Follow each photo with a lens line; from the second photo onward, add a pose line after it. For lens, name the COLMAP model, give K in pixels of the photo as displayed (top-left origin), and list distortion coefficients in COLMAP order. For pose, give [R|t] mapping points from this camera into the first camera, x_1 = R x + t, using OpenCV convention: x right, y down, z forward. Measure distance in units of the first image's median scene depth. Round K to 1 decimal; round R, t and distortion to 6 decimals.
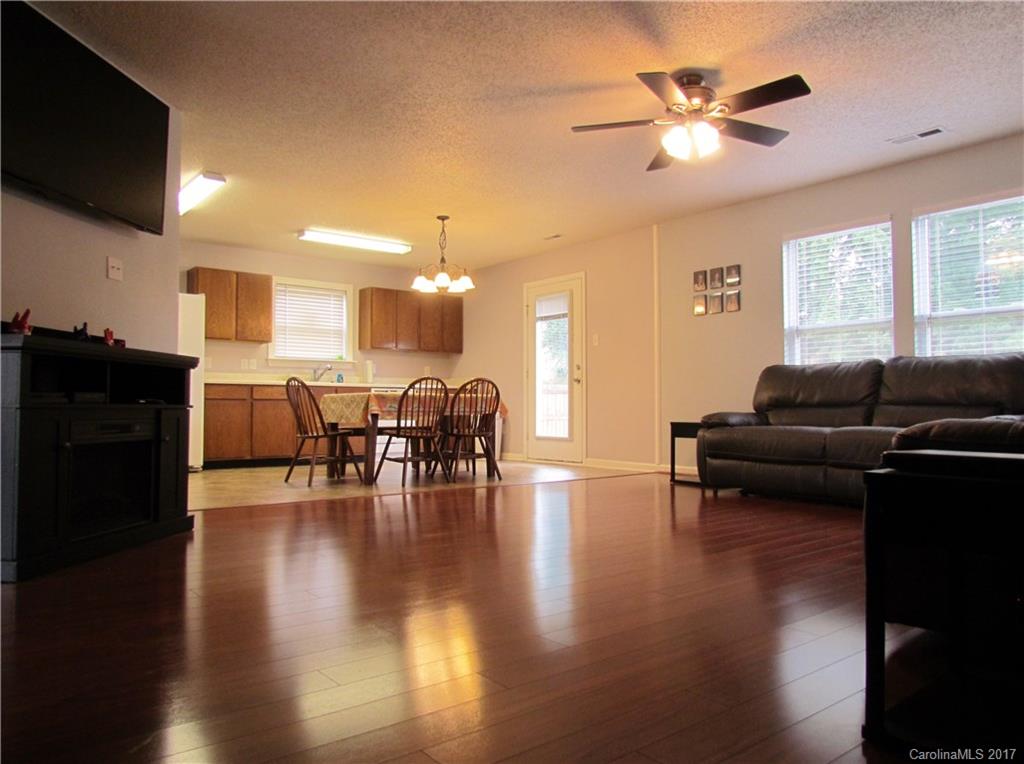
lens RADIAL K [[737.0, 0, 512.0], [0, 737.0, 382.0], [0, 0, 1]] dist [-0.023519, 0.006347]
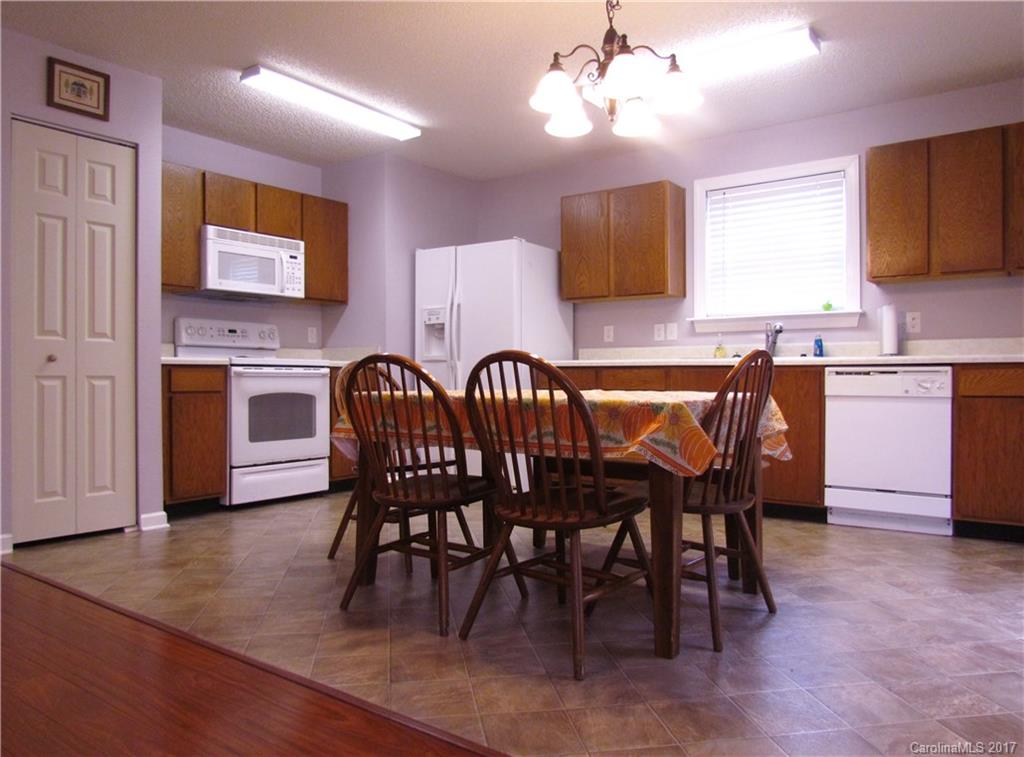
lens RADIAL K [[729.1, 0, 512.0], [0, 729.1, 378.5], [0, 0, 1]] dist [-0.000095, 0.000031]
pose [[0.259398, 0.003301, -0.965765, 0.259014], [0.037344, 0.999212, 0.013446, 0.002055], [0.965048, -0.039553, 0.259070, 0.890946]]
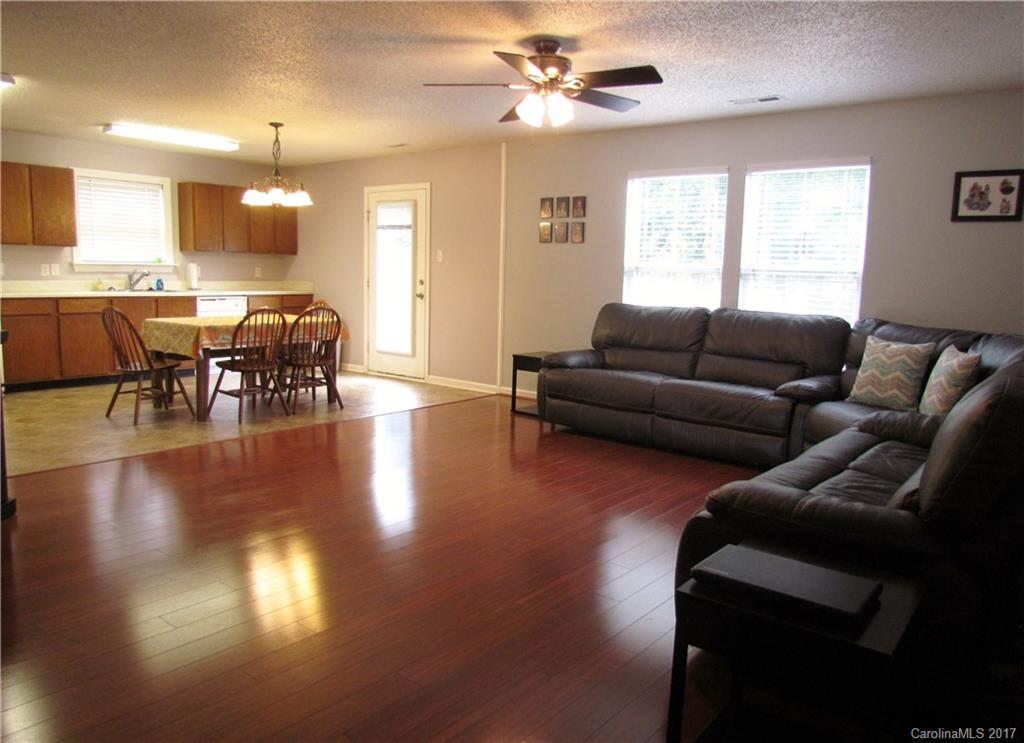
lens RADIAL K [[760.0, 0, 512.0], [0, 760.0, 371.5], [0, 0, 1]] dist [-0.022604, -0.003546]
pose [[0.976817, -0.003627, 0.214047, -0.010996], [-0.033247, 0.985155, 0.168418, -0.094182], [-0.211481, -0.171630, 0.962195, -0.016309]]
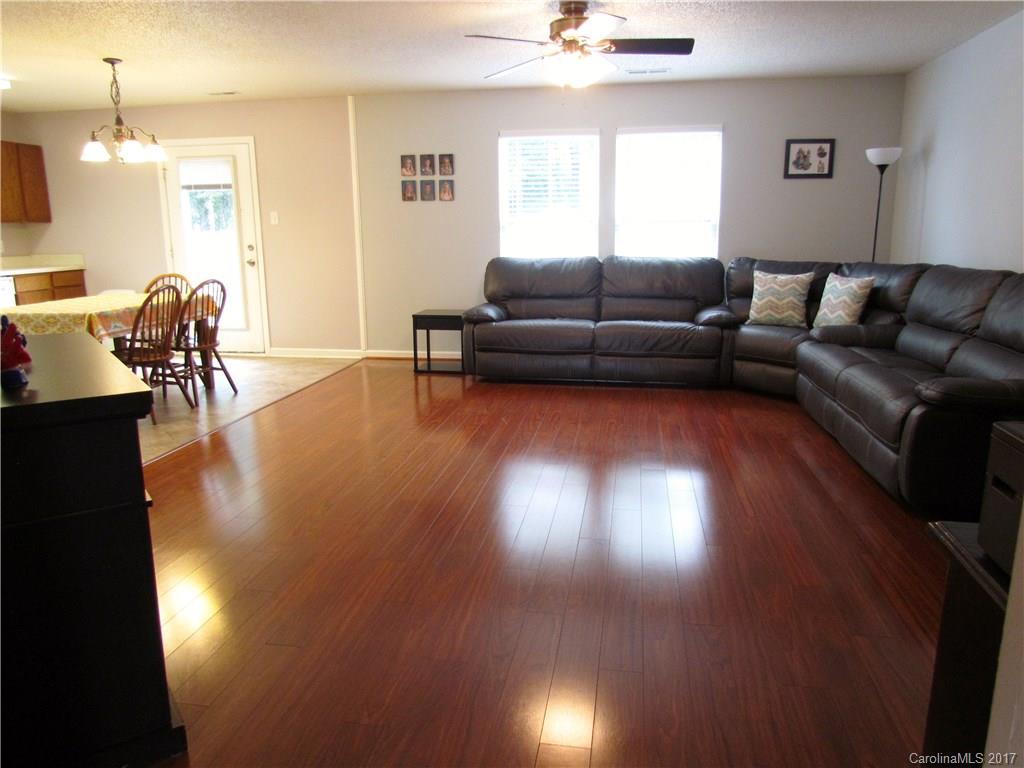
lens RADIAL K [[737.0, 0, 512.0], [0, 737.0, 384.0], [0, 0, 1]] dist [-0.023519, 0.006347]
pose [[0.743532, -0.146189, 0.652525, -0.342557], [-0.014022, 0.972188, 0.233783, -0.088032], [-0.668554, -0.182975, 0.720803, 0.145219]]
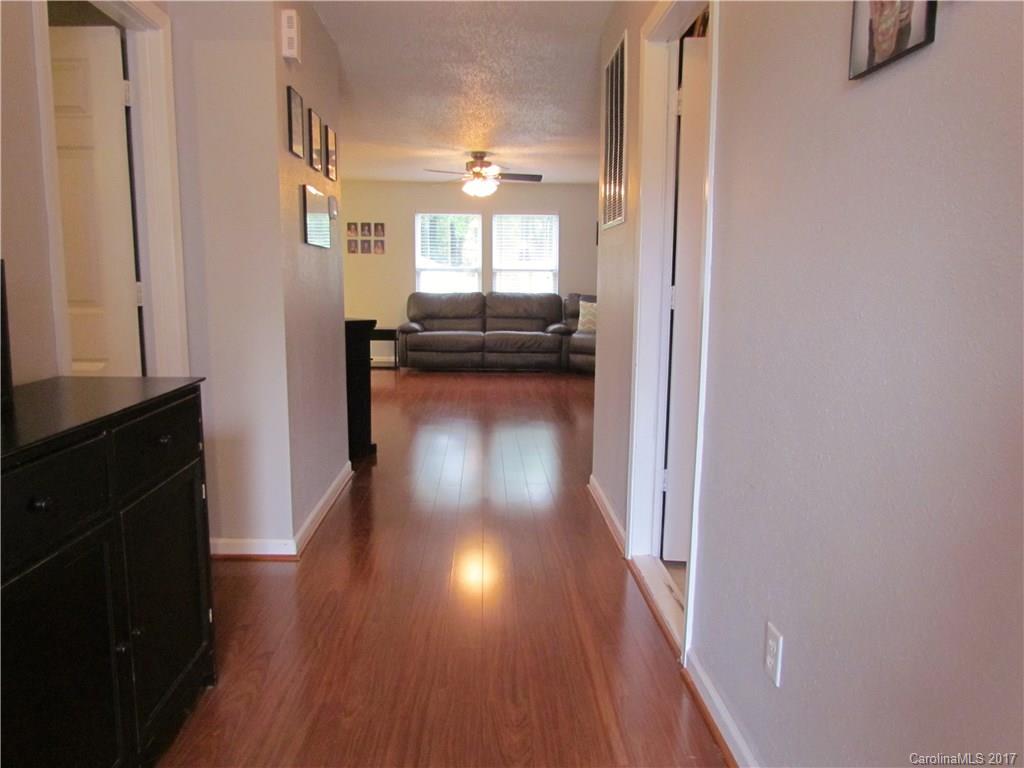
lens RADIAL K [[737.0, 0, 512.0], [0, 737.0, 384.0], [0, 0, 1]] dist [-0.023519, 0.006347]
pose [[0.592148, -0.113064, 0.797858, -0.783521], [-0.035394, 0.985503, 0.165924, -0.092286], [-0.805052, -0.126491, 0.579562, -0.141597]]
